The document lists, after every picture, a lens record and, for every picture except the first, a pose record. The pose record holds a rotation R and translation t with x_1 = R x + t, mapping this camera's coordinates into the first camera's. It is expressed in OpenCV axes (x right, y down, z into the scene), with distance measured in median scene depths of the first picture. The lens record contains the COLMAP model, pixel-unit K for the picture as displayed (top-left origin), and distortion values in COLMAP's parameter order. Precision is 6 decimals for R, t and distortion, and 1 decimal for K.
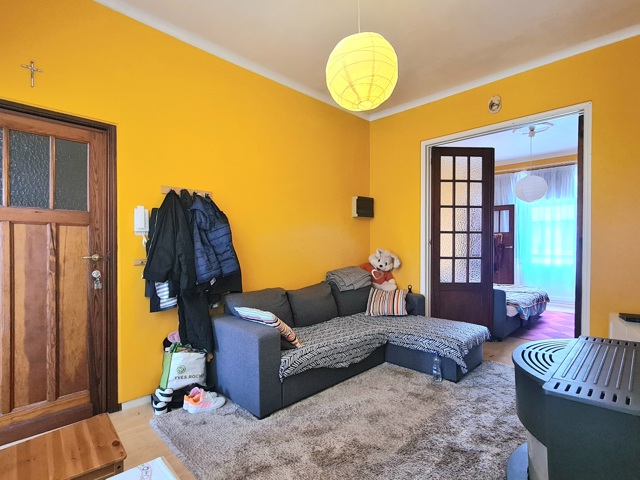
lens RADIAL K [[314.4, 0, 319.8], [0, 314.4, 246.0], [0, 0, 1]] dist [-0.037930, 0.009538]
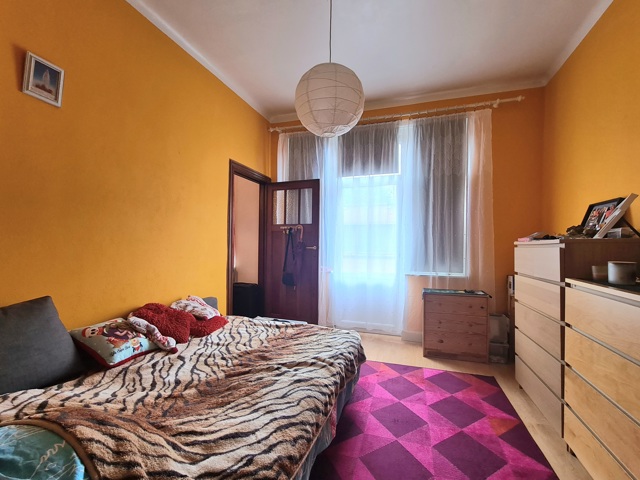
lens RADIAL K [[303.3, 0, 318.7], [0, 303.3, 247.3], [0, 0, 1]] dist [0.001259, 0.000289]
pose [[0.886154, 0.005985, 0.463352, 0.647865], [-0.008895, 0.999952, 0.004096, 0.001013], [-0.463306, -0.007751, 0.886165, 0.863178]]
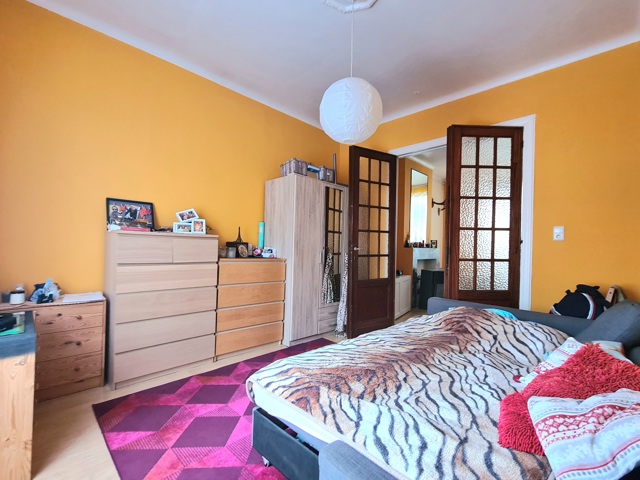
lens RADIAL K [[314.4, 0, 319.8], [0, 314.4, 246.0], [0, 0, 1]] dist [-0.037930, 0.009538]
pose [[-0.998369, -0.024801, -0.051415, 1.004052], [-0.024499, 0.999679, -0.006498, 0.014336], [0.051559, -0.005228, -0.998656, 1.966575]]
